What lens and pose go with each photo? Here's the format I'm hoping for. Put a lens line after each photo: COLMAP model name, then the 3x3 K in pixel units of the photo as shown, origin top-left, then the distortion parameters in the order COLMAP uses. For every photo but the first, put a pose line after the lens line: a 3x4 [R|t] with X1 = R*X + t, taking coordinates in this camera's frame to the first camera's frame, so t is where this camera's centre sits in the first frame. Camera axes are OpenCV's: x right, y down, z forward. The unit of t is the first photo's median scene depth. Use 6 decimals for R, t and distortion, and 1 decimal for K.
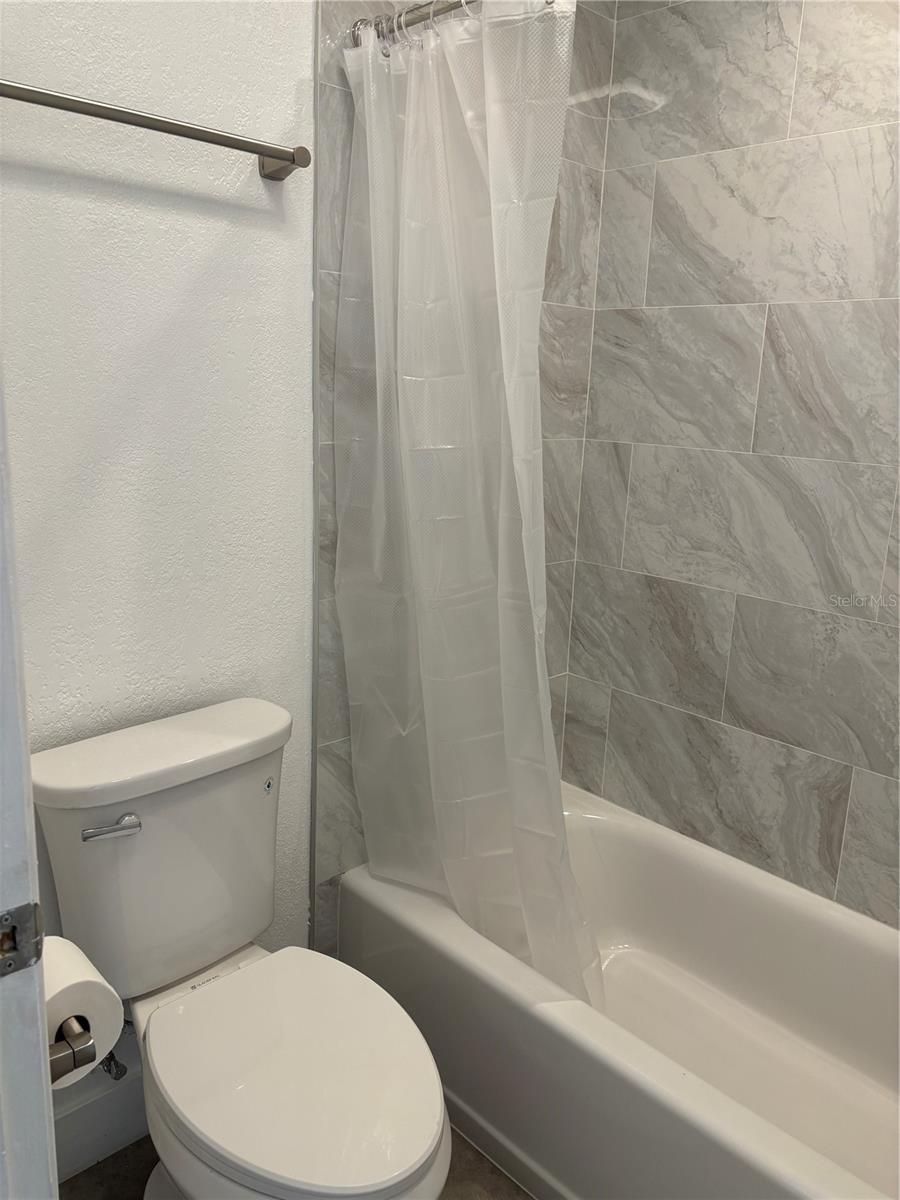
lens RADIAL K [[901.2, 0, 440.3], [0, 901.2, 582.2], [0, 0, 1]] dist [0.057569, -0.057041]
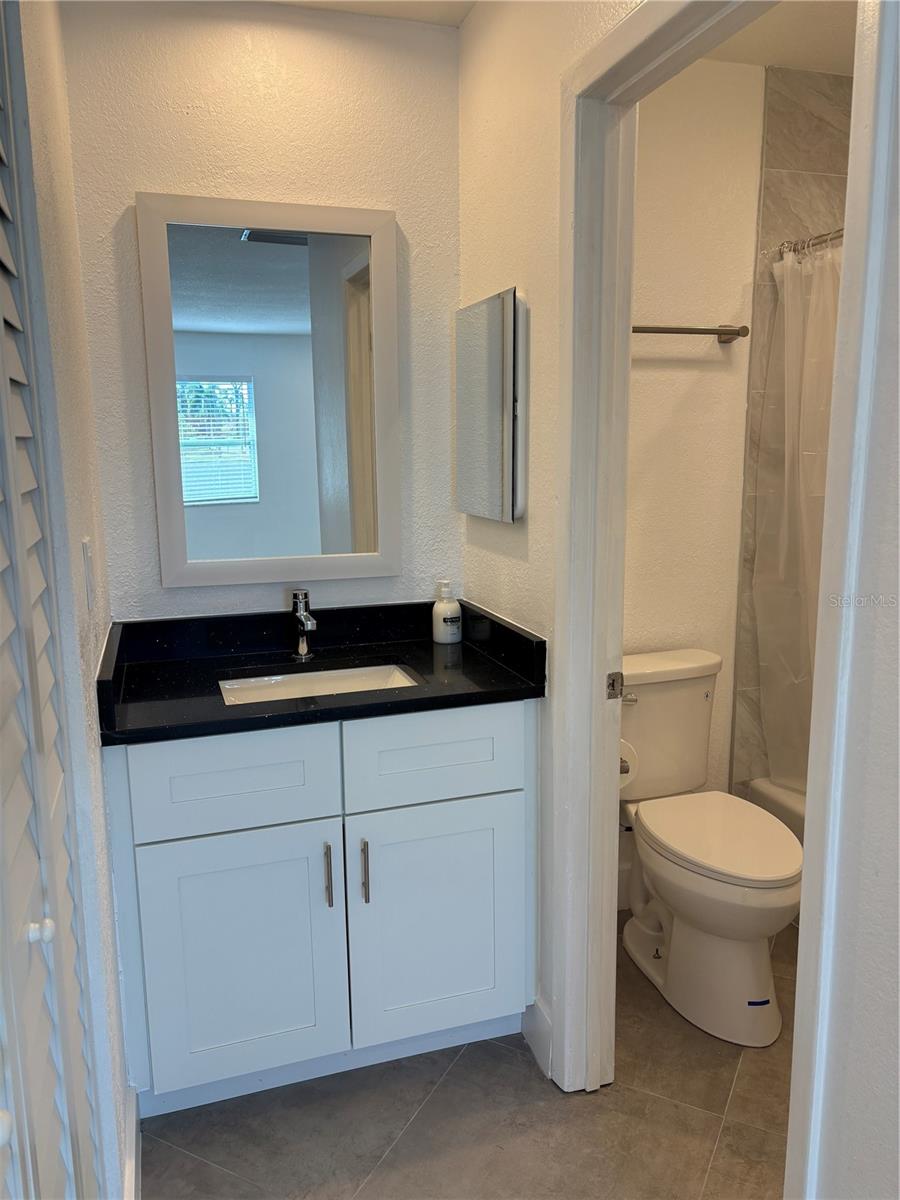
lens RADIAL K [[901.2, 0, 449.3], [0, 901.2, 599.8], [0, 0, 1]] dist [0.057569, -0.057041]
pose [[0.900645, 0.030282, -0.433499, 0.091507], [-0.056418, 0.997274, -0.047551, 0.133894], [0.430878, 0.067284, 0.899898, -0.643156]]
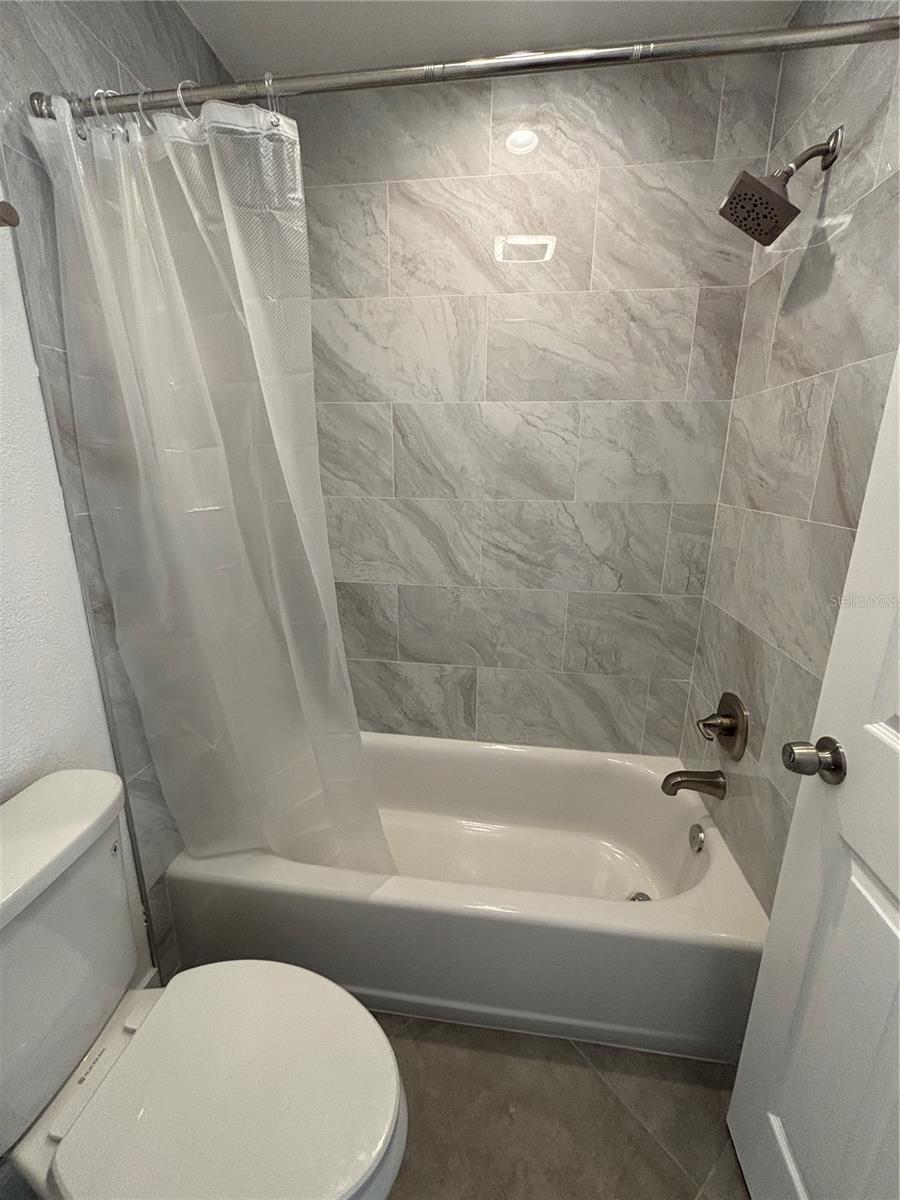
lens RADIAL K [[487.0, 0, 454.7], [0, 487.0, 596.4], [0, 0, 1]] dist [-0.001103, -0.000487]
pose [[0.778571, -0.191219, 0.597714, -0.138598], [0.155416, 0.981529, 0.111565, -0.053586], [-0.608007, 0.006033, 0.793909, 0.269143]]
